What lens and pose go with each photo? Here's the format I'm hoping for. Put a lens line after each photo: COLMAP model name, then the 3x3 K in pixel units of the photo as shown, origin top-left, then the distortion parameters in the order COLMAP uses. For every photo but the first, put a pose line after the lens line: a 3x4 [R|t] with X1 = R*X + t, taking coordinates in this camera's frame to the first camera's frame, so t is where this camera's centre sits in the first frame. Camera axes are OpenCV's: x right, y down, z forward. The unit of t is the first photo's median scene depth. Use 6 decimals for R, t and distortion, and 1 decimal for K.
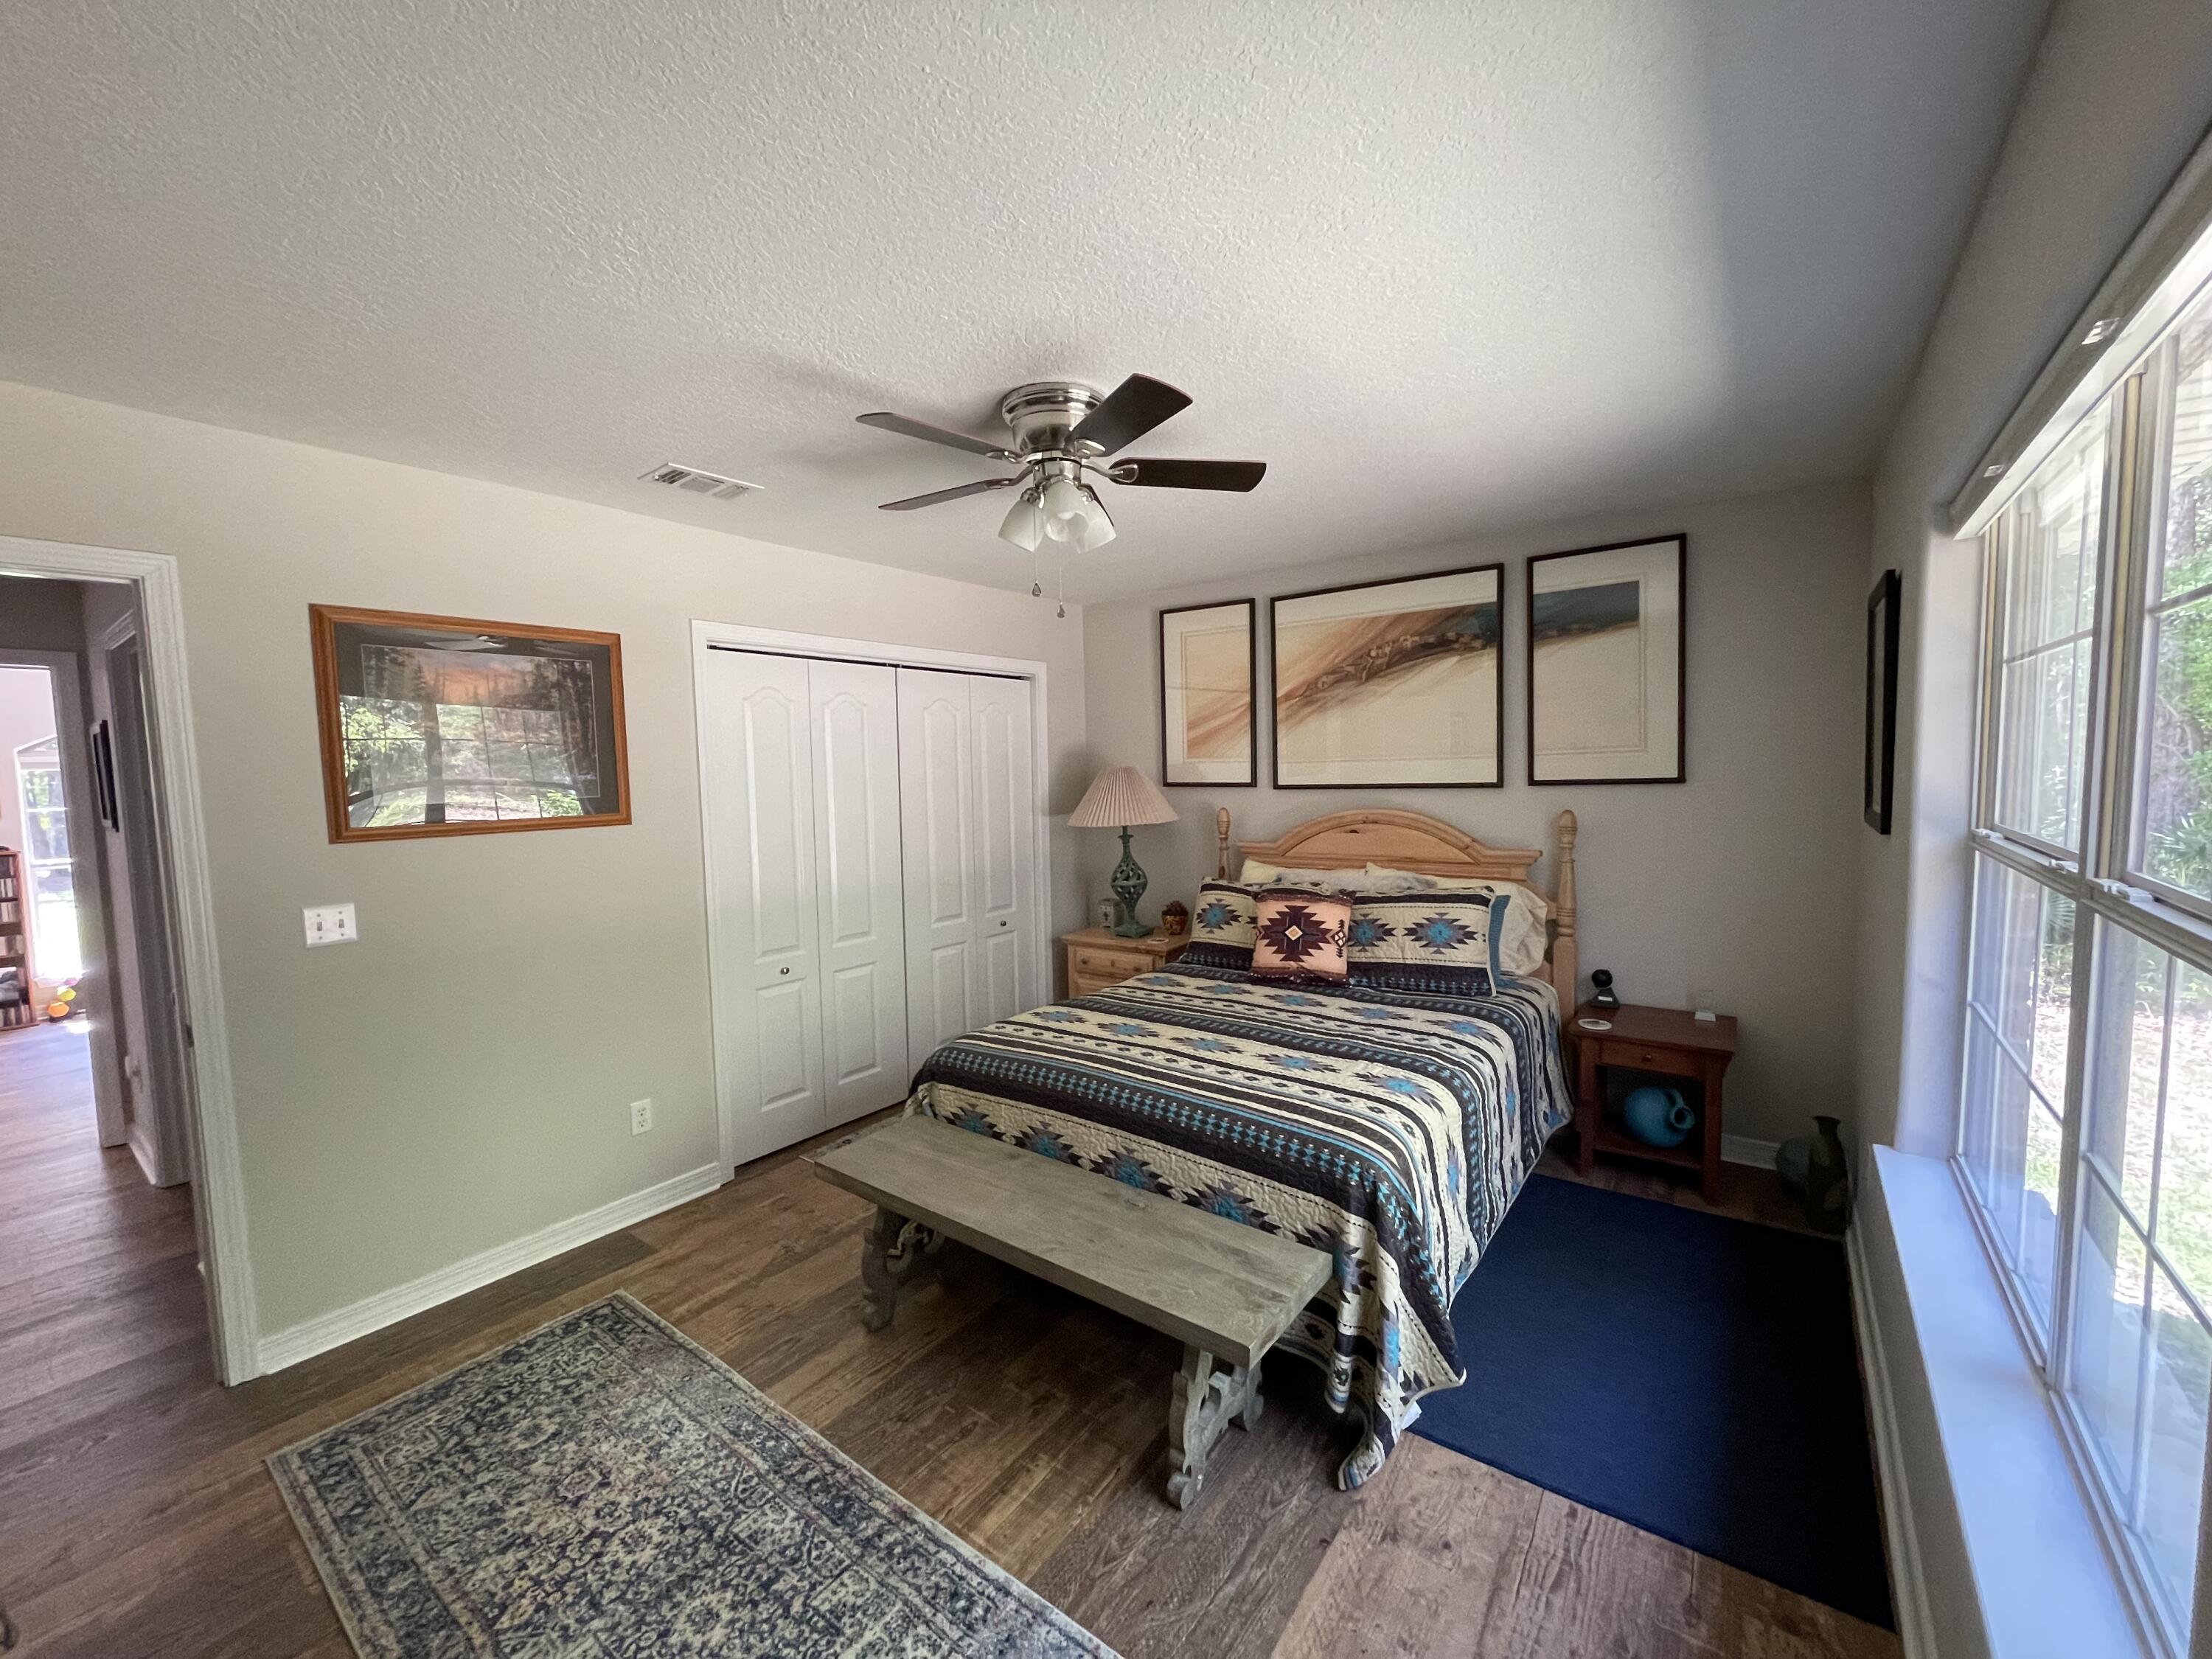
lens RADIAL K [[888.4, 0, 1103.0], [0, 888.4, 832.1], [0, 0, 1]] dist [-0.001497, -0.000722]
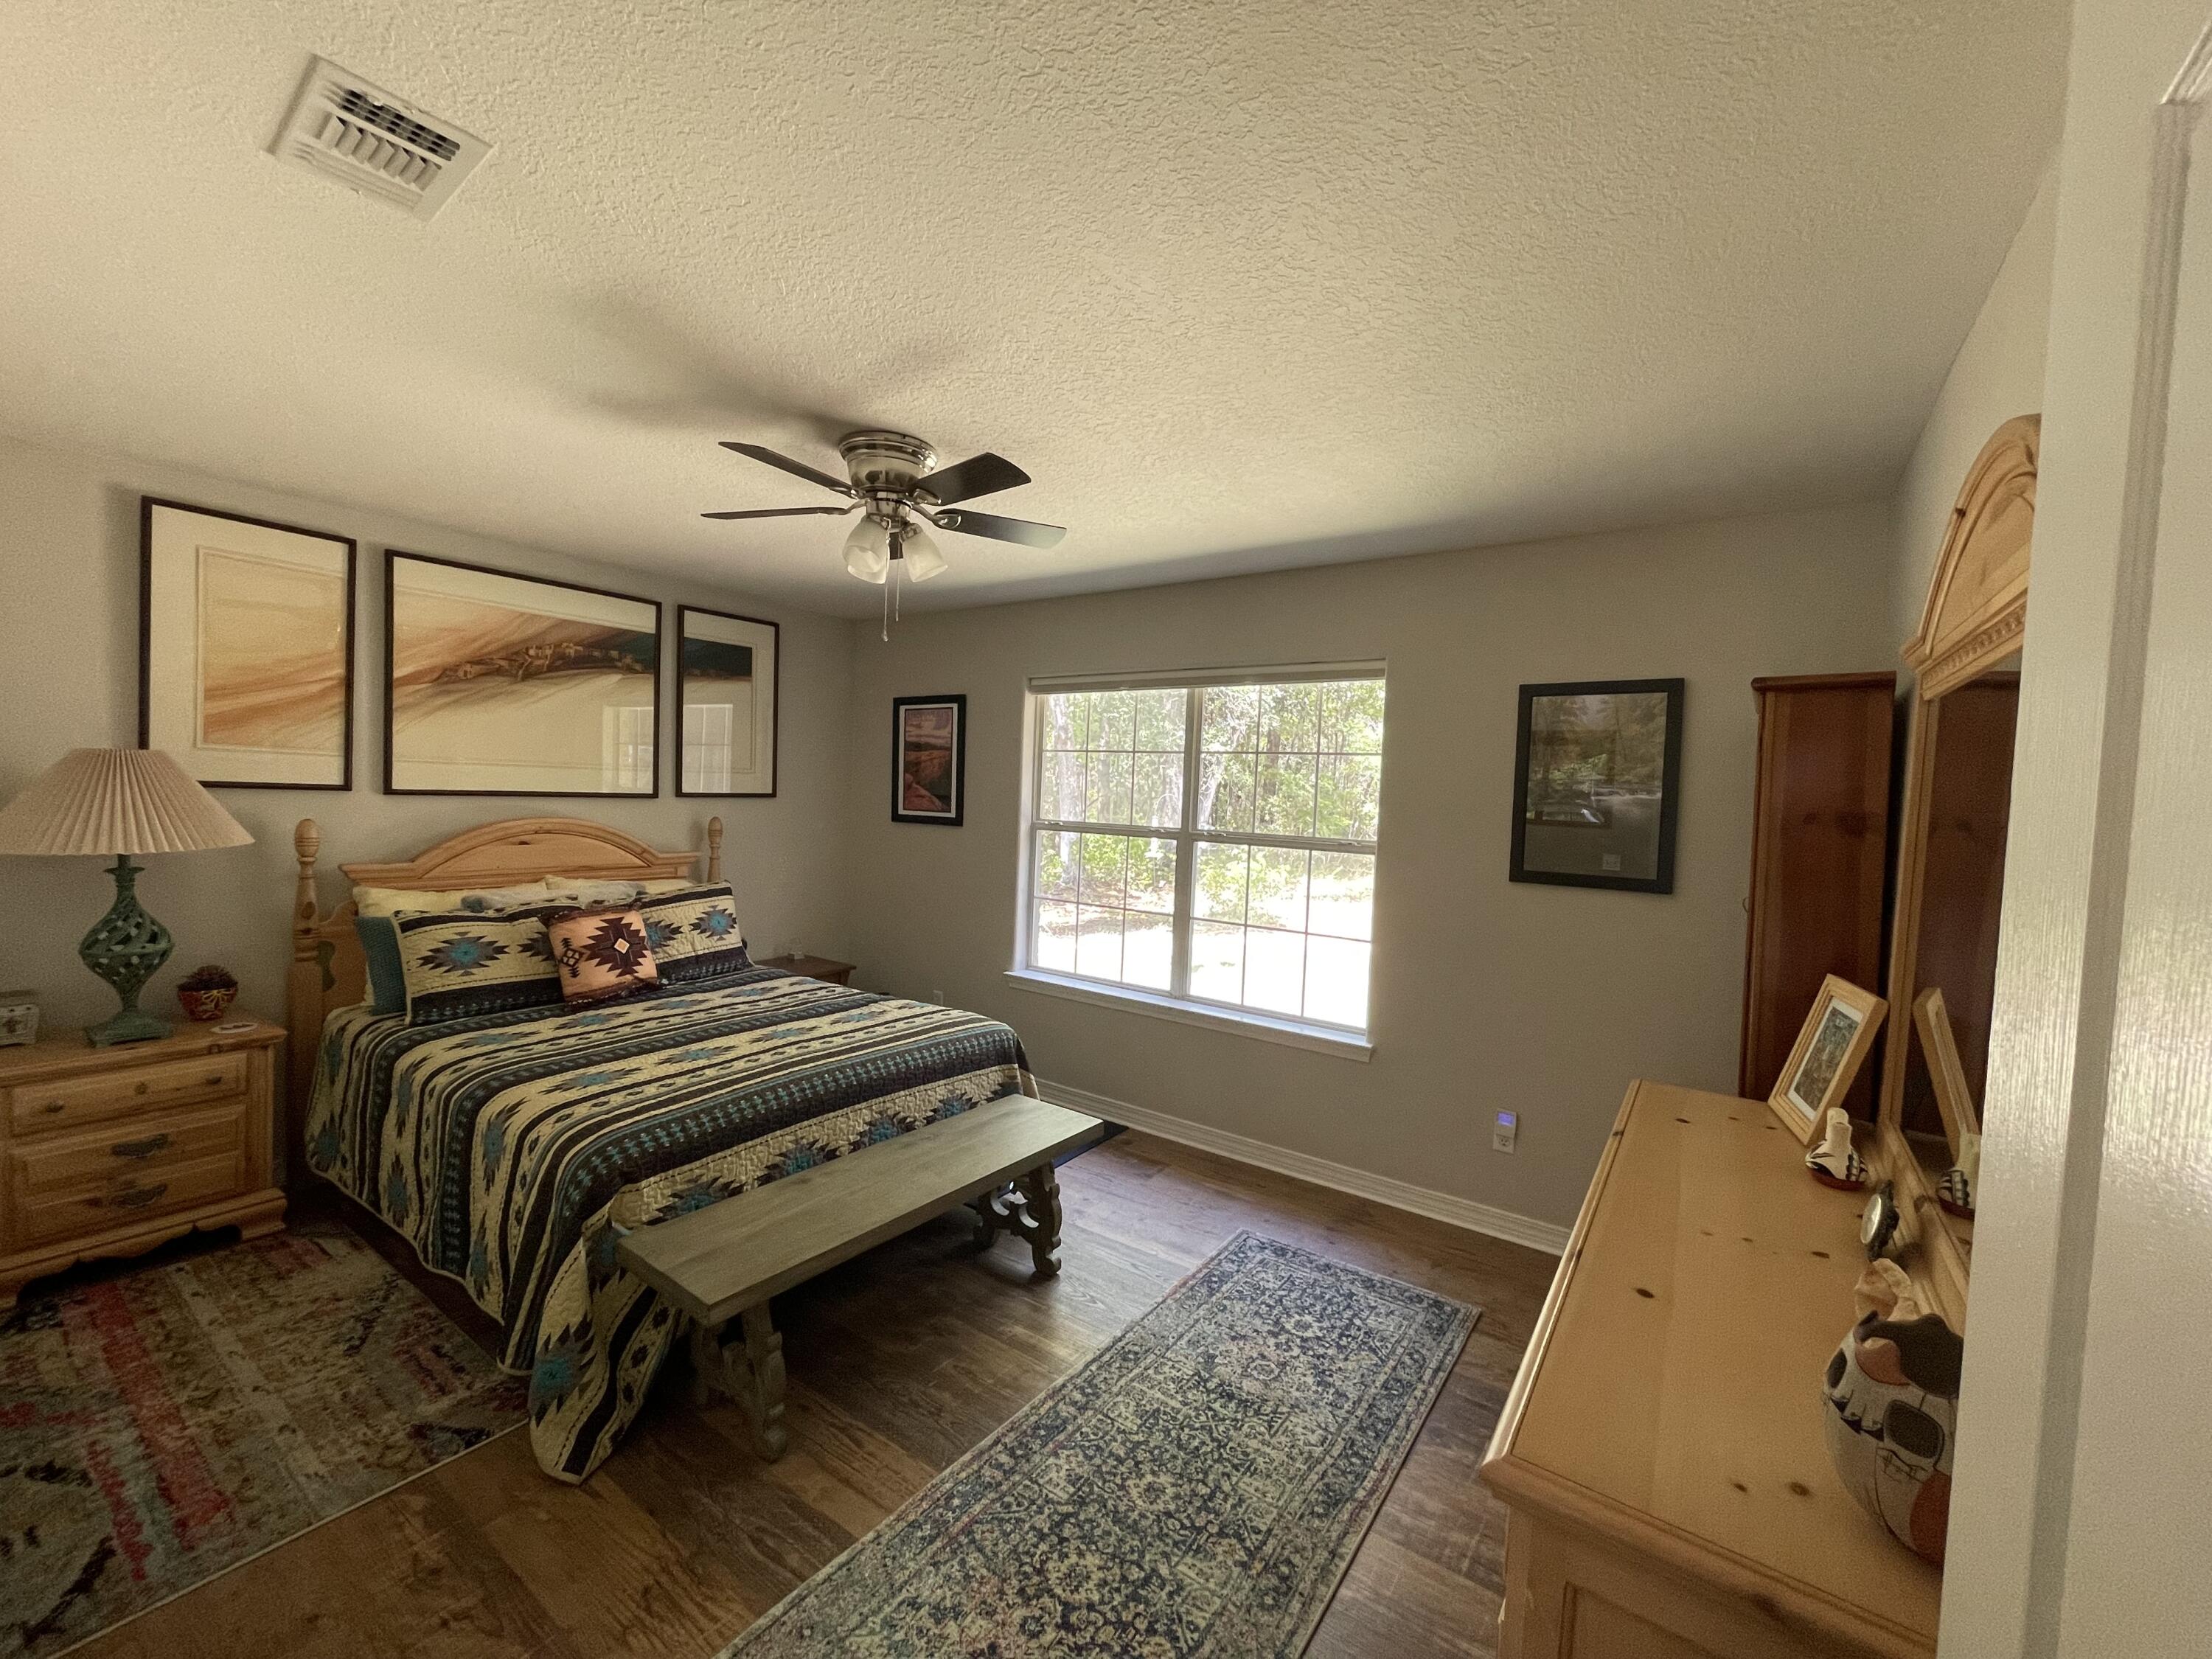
lens RADIAL K [[888.4, 0, 1103.0], [0, 888.4, 832.1], [0, 0, 1]] dist [-0.001497, -0.000722]
pose [[-0.028436, -0.021614, 0.999362, -0.810126], [0.038350, 0.999007, 0.022697, -0.012181], [-0.998860, 0.038971, -0.027579, 0.534042]]
